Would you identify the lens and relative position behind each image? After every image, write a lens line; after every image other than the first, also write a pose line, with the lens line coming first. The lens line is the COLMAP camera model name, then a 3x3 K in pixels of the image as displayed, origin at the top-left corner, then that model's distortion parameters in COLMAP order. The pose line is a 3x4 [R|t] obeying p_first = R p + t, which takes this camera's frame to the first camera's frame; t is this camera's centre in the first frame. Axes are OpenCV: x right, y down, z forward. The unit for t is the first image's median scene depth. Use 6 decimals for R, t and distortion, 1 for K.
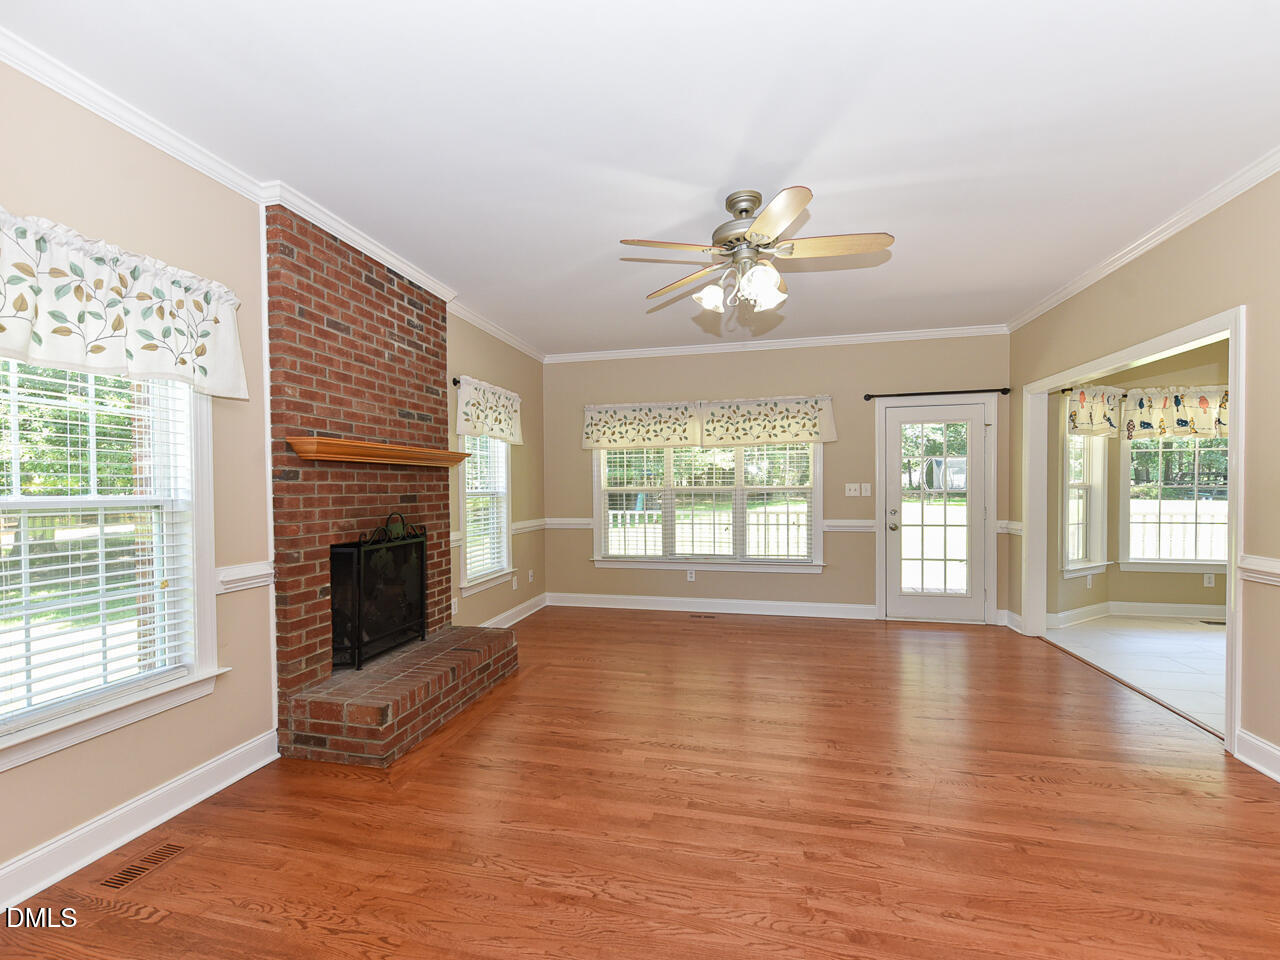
lens RADIAL K [[578.5, 0, 619.4], [0, 578.5, 490.9], [0, 0, 1]] dist [0.006269, -0.001820]
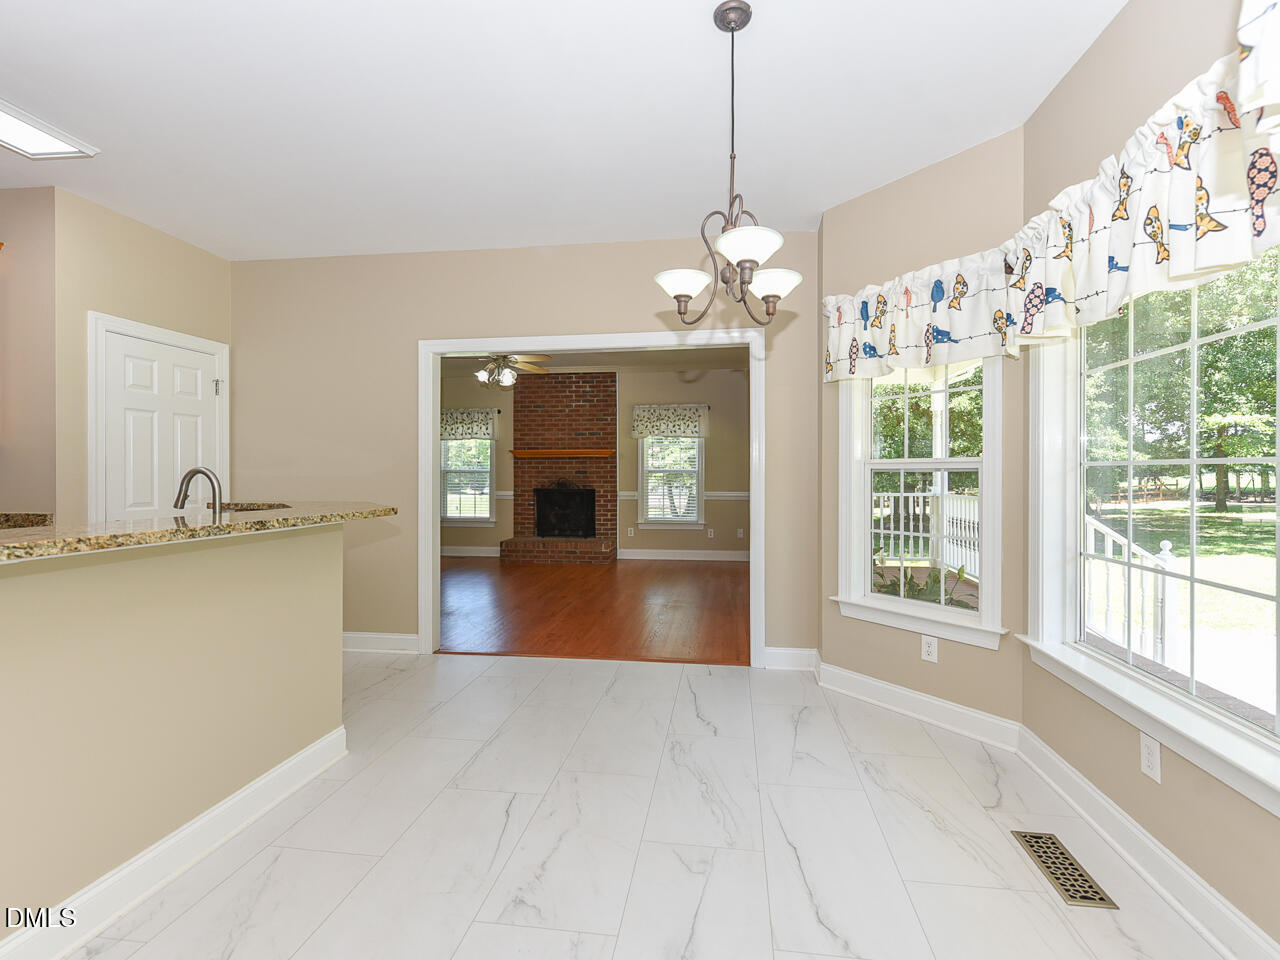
lens RADIAL K [[578.5, 0, 627.2], [0, 578.5, 471.7], [0, 0, 1]] dist [0.006269, -0.001820]
pose [[0.092631, -0.004514, -0.995690, 1.483799], [-0.009421, 0.999941, -0.005410, 0.017073], [0.995656, 0.009881, 0.092583, 0.787674]]
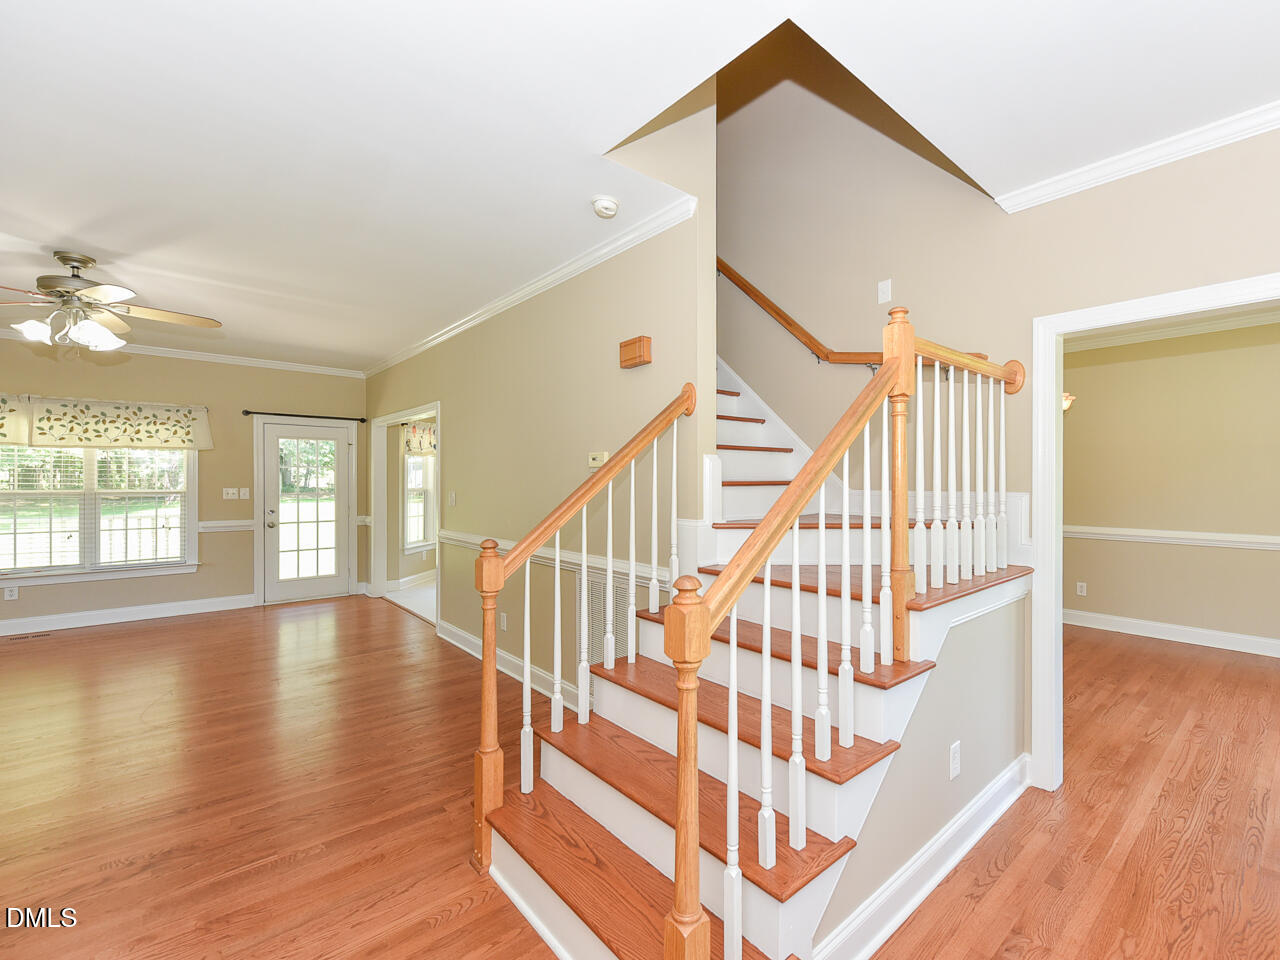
lens RADIAL K [[578.5, 0, 672.6], [0, 578.5, 487.5], [0, 0, 1]] dist [0.006269, -0.001820]
pose [[0.567138, 0.003384, 0.823616, -0.042790], [0.002604, 0.999979, -0.005901, -0.006183], [-0.823619, 0.005491, 0.567117, -0.401292]]
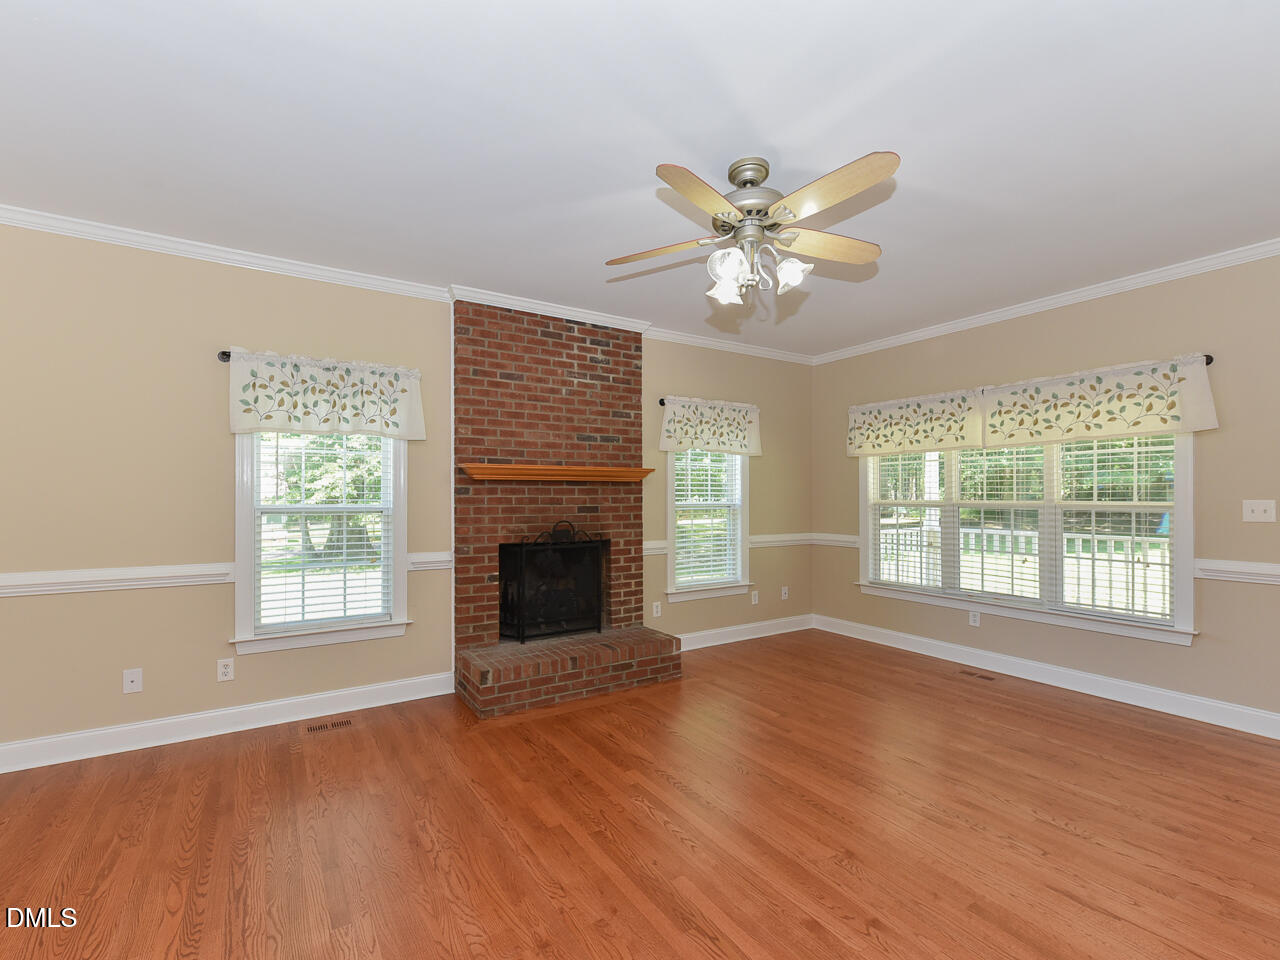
lens RADIAL K [[594.0, 0, 641.8], [0, 594.0, 488.5], [0, 0, 1]] dist [0.003785, -0.000607]
pose [[0.714760, -0.001853, -0.699368, 0.451044], [-0.010483, 0.999856, -0.013363, -0.011331], [0.699292, 0.016883, 0.714637, 0.172052]]
